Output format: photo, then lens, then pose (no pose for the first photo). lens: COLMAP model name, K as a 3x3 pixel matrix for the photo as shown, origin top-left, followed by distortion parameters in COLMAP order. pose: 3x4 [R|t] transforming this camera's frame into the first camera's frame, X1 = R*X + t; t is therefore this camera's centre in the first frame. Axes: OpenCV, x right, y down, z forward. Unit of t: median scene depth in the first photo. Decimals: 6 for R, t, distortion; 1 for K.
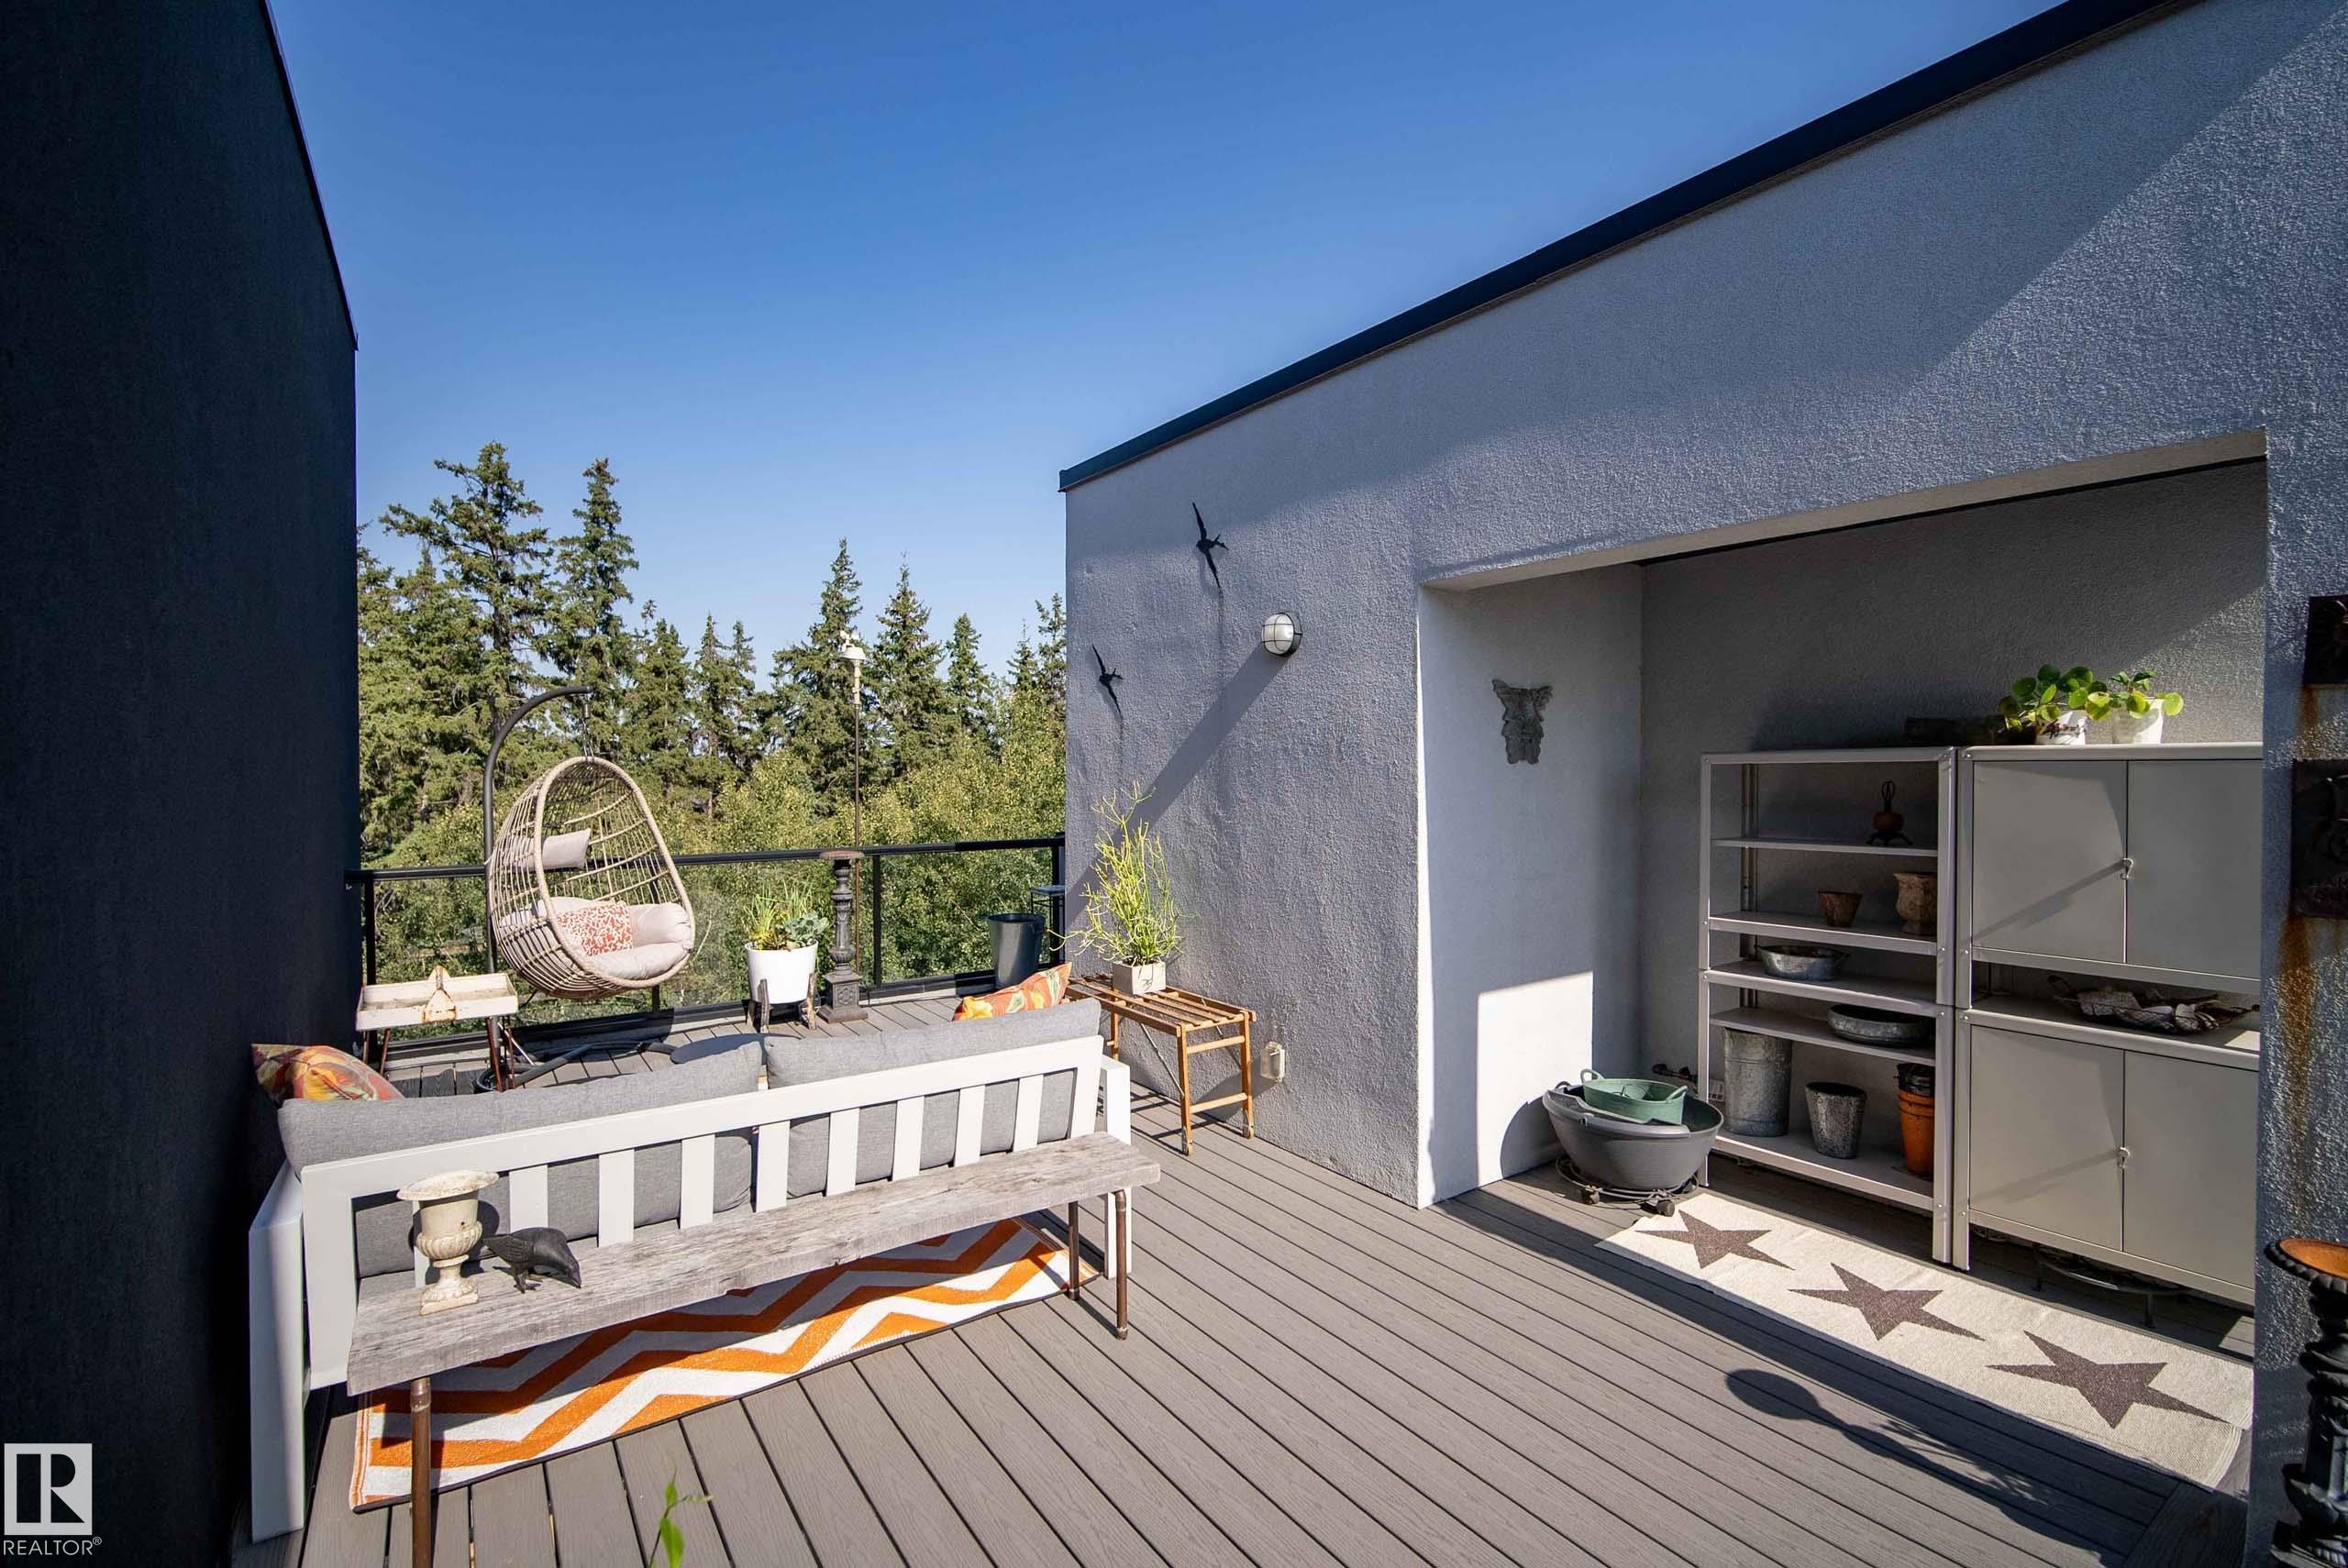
lens RADIAL K [[1056.0, 0, 1175.4], [0, 1056.0, 783.3], [0, 0, 1]] dist [-0.013776, 0.004480]
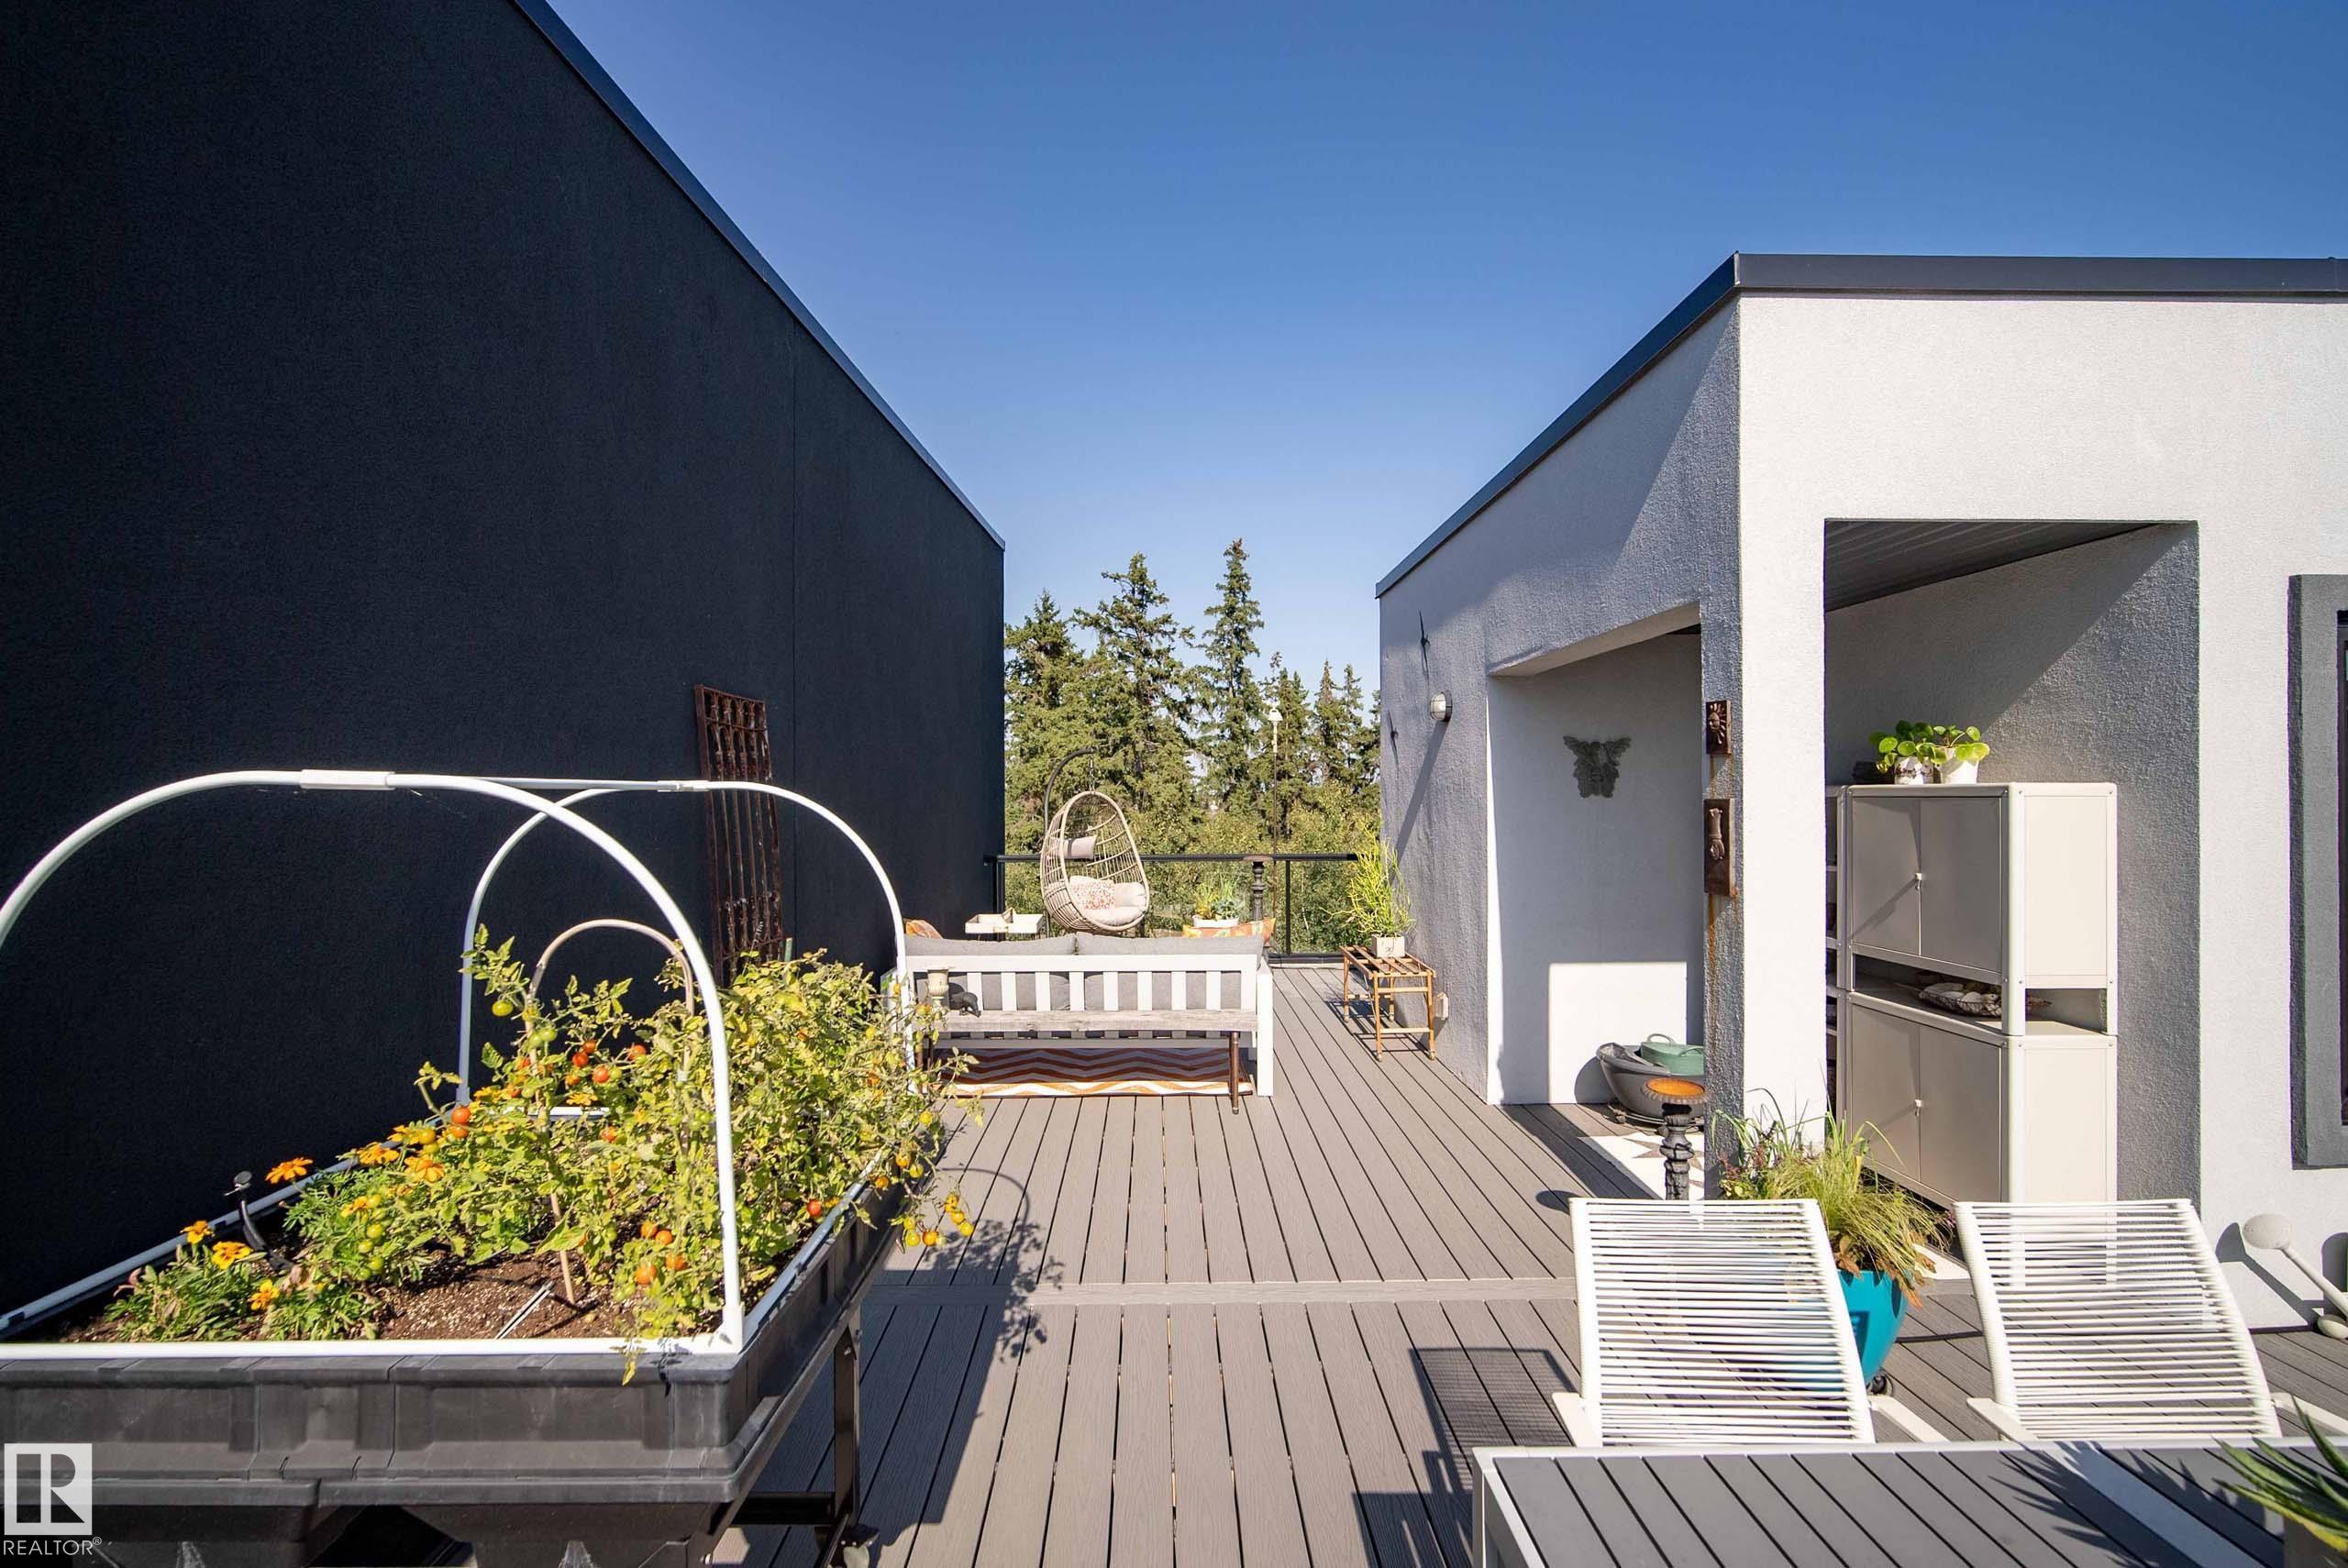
lens RADIAL K [[1056.0, 0, 1169.8], [0, 1056.0, 788.3], [0, 0, 1]] dist [-0.013776, 0.004480]
pose [[0.830108, -0.003128, -0.557593, 0.139053], [-0.008460, 0.999799, -0.018202, -0.000249], [0.557538, 0.019827, 0.829915, -0.093618]]
